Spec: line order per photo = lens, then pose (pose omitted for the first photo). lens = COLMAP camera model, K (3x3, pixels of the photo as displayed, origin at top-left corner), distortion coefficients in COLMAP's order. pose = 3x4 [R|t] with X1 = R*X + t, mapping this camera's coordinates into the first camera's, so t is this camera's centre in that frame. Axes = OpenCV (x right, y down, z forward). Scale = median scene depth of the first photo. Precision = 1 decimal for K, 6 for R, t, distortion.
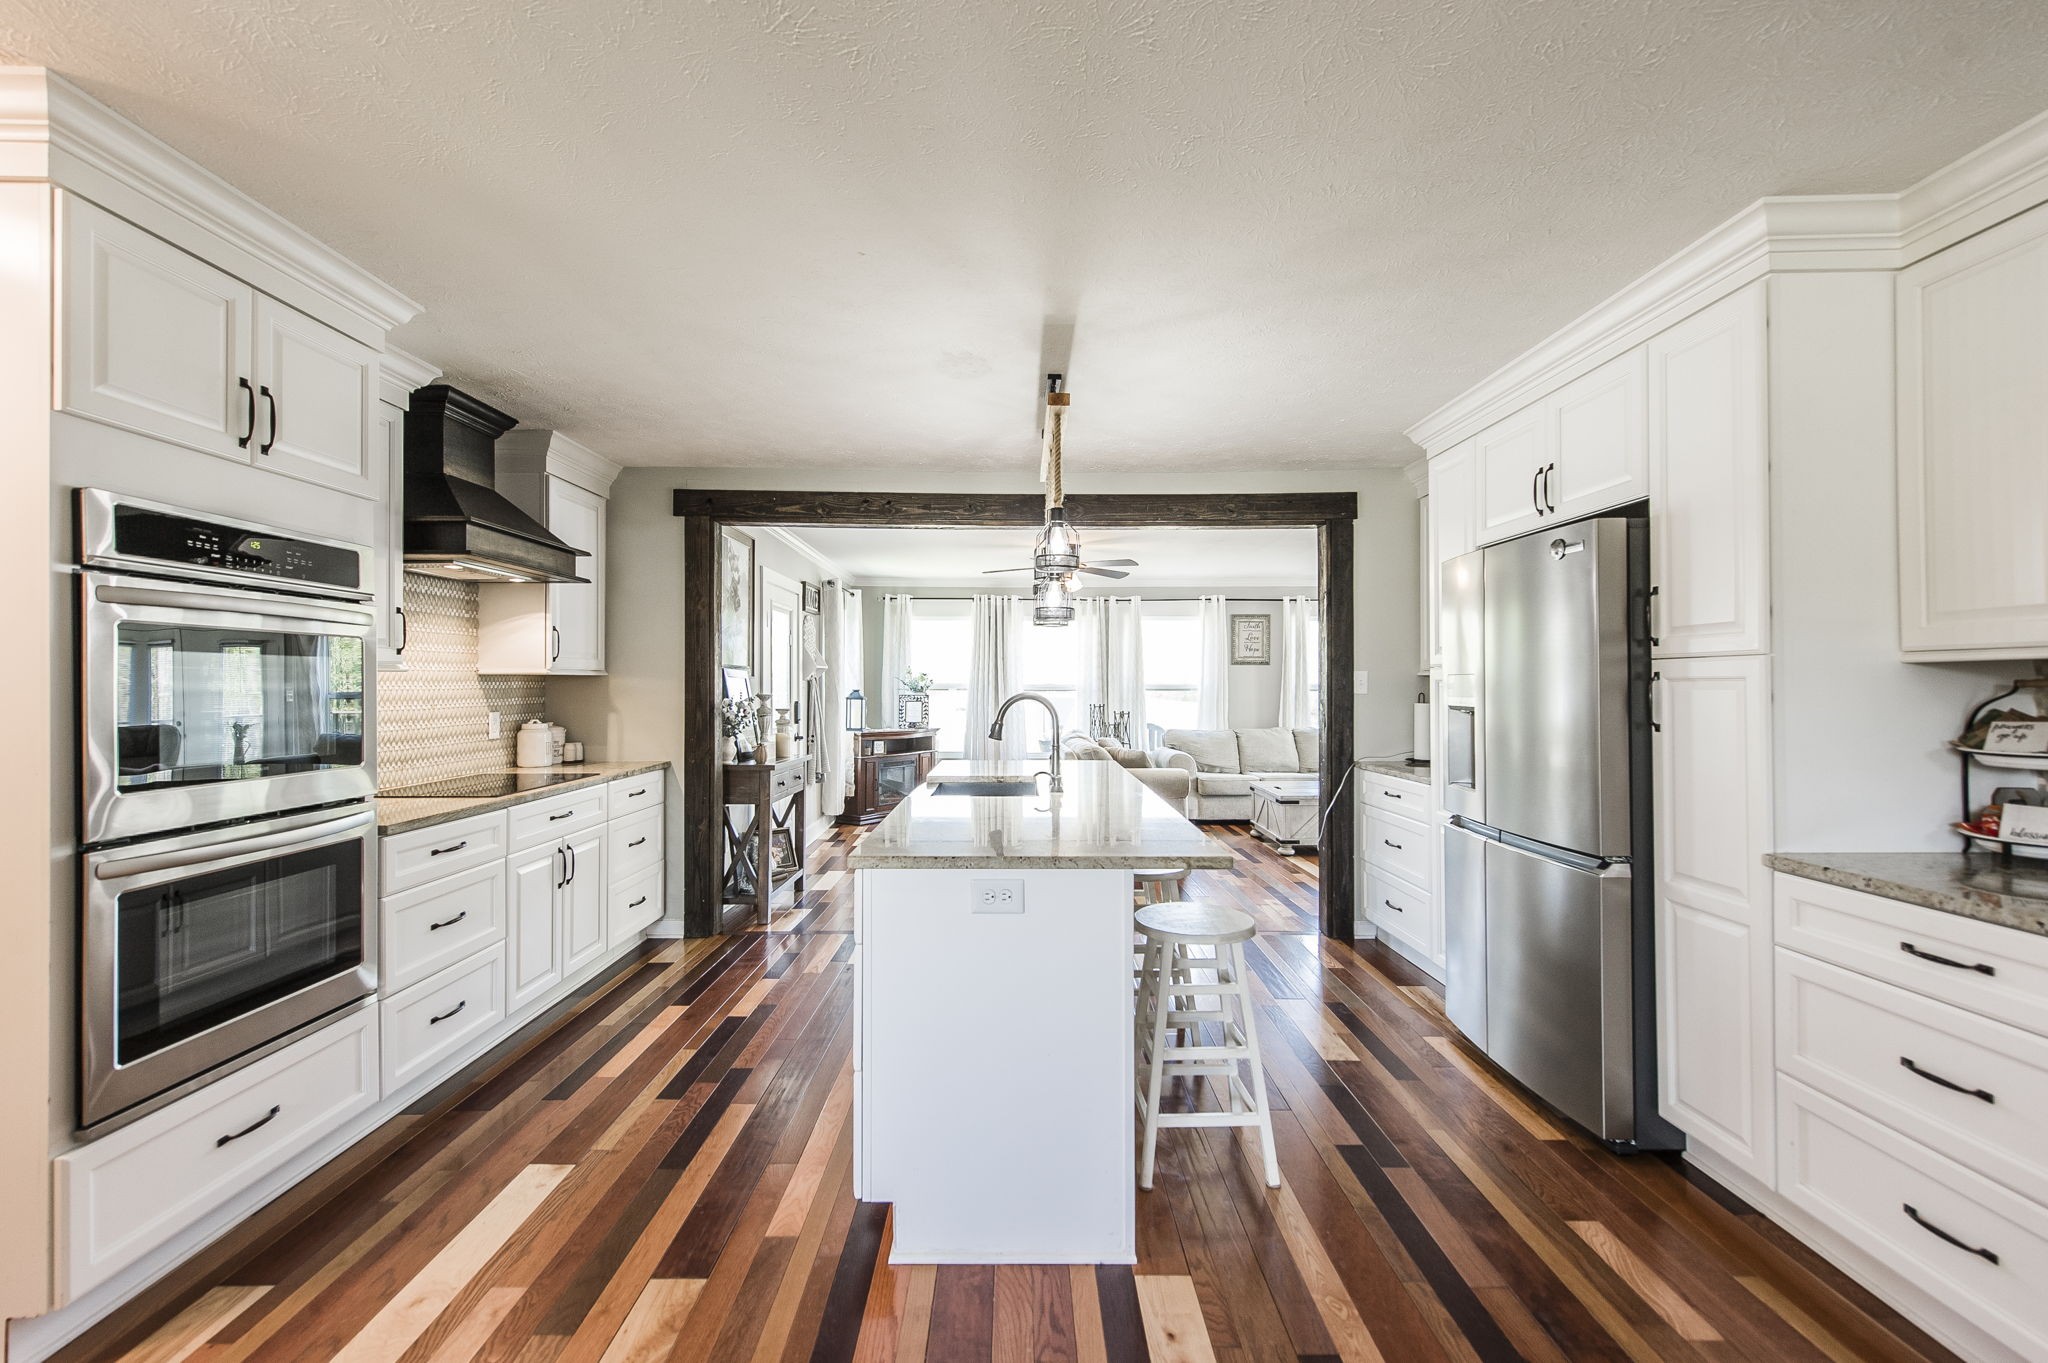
lens RADIAL K [[877.4, 0, 1031.1], [0, 877.4, 674.1], [0, 0, 1]] dist [0.010360, -0.002458]
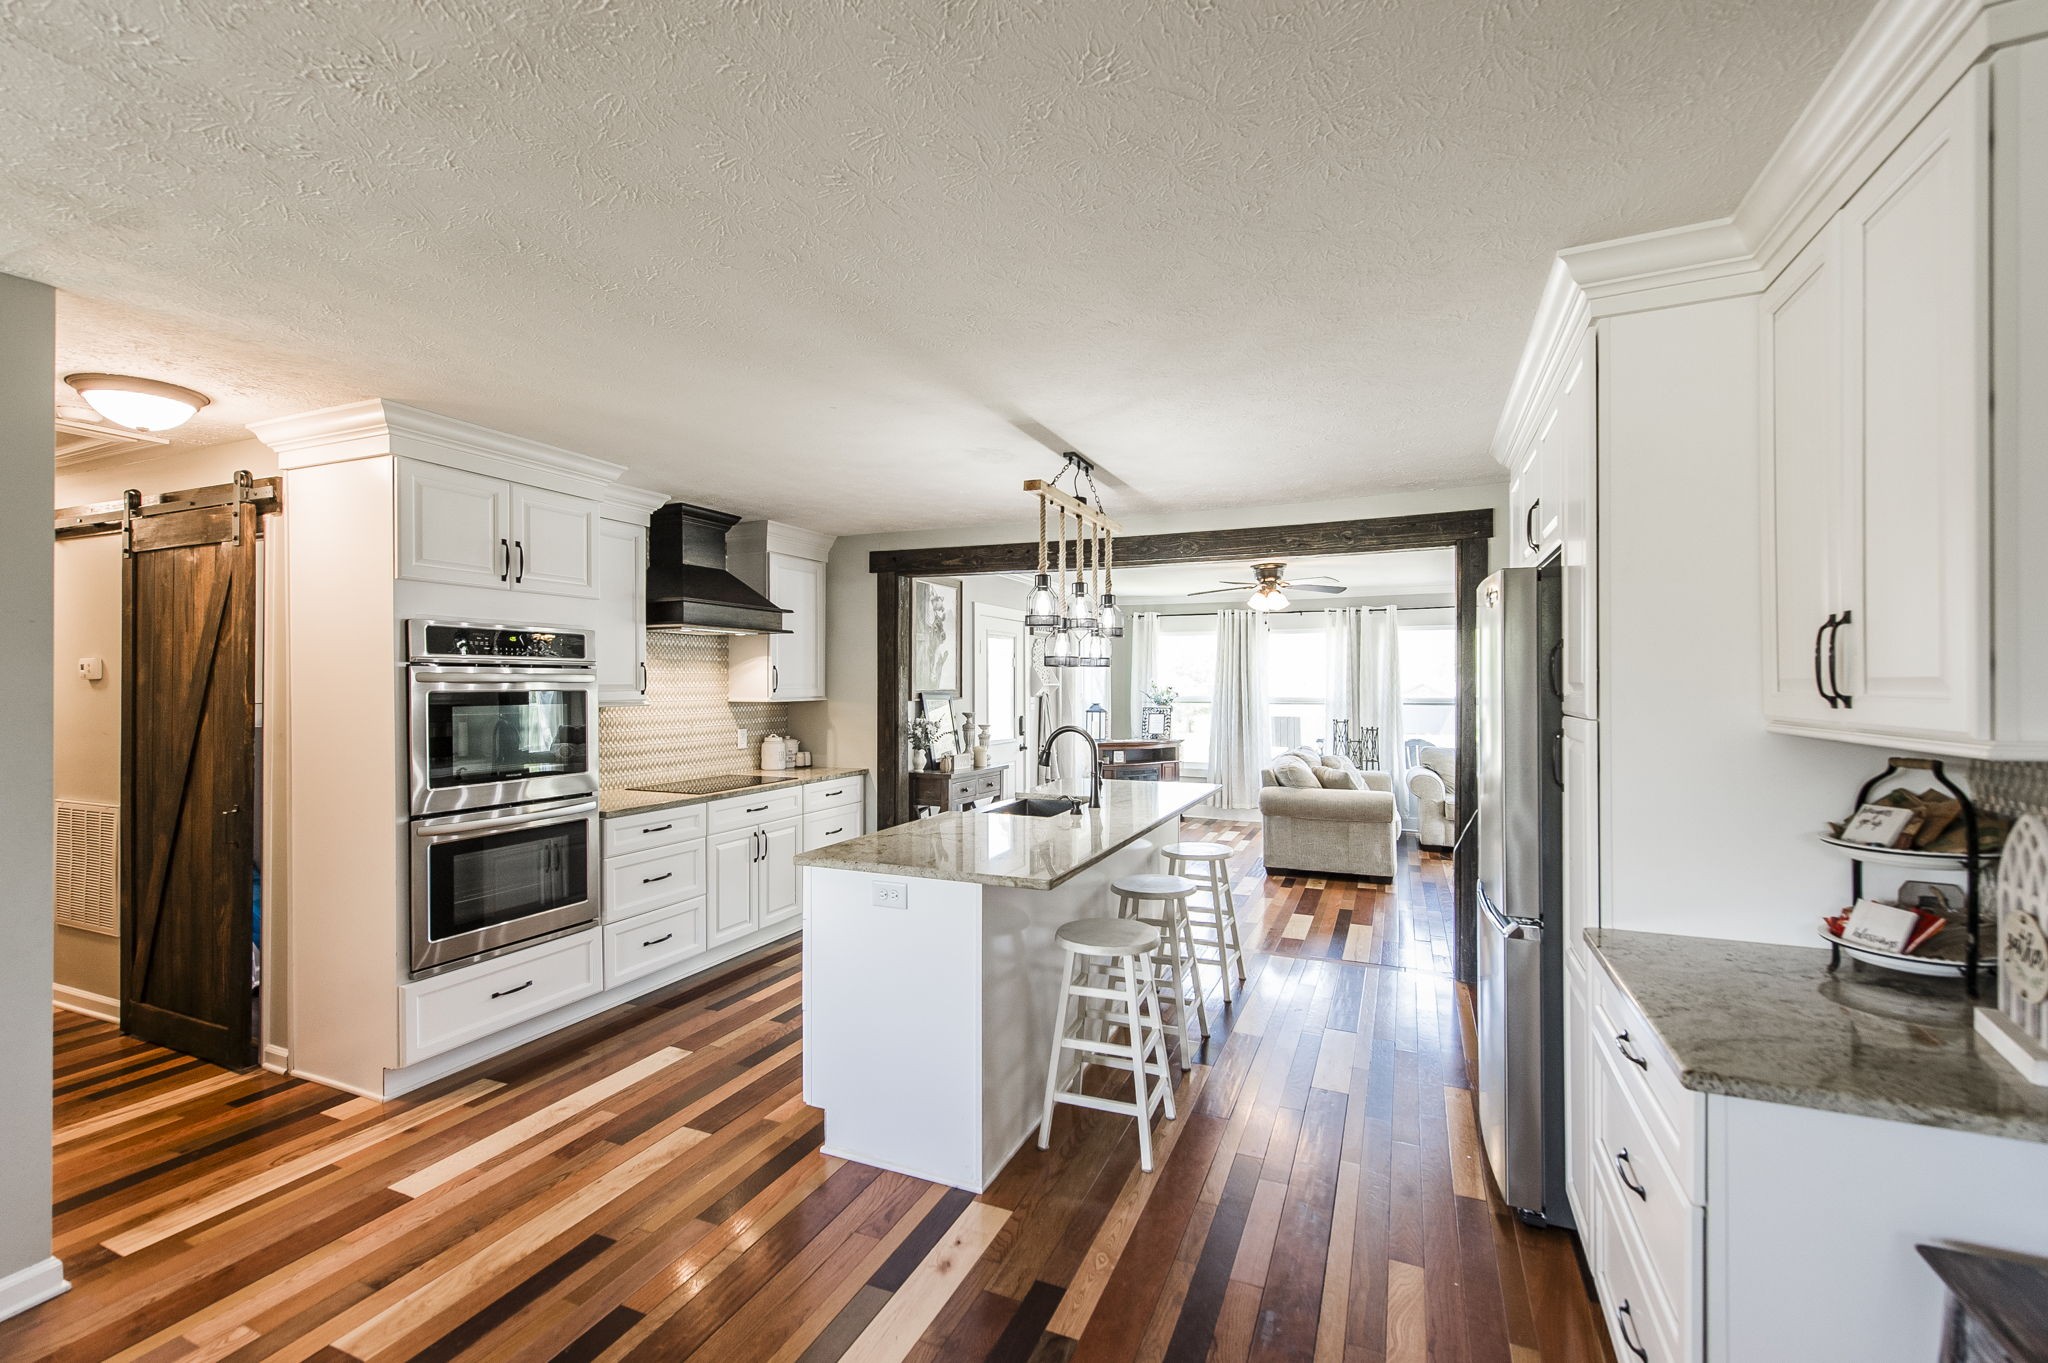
lens RADIAL K [[877.4, 0, 1037.7], [0, 877.4, 682.0], [0, 0, 1]] dist [0.010360, -0.002458]
pose [[0.917547, -0.001153, -0.397627, 0.388327], [0.005017, 0.999950, 0.008677, -0.043255], [0.397597, -0.009956, 0.917506, -0.067877]]
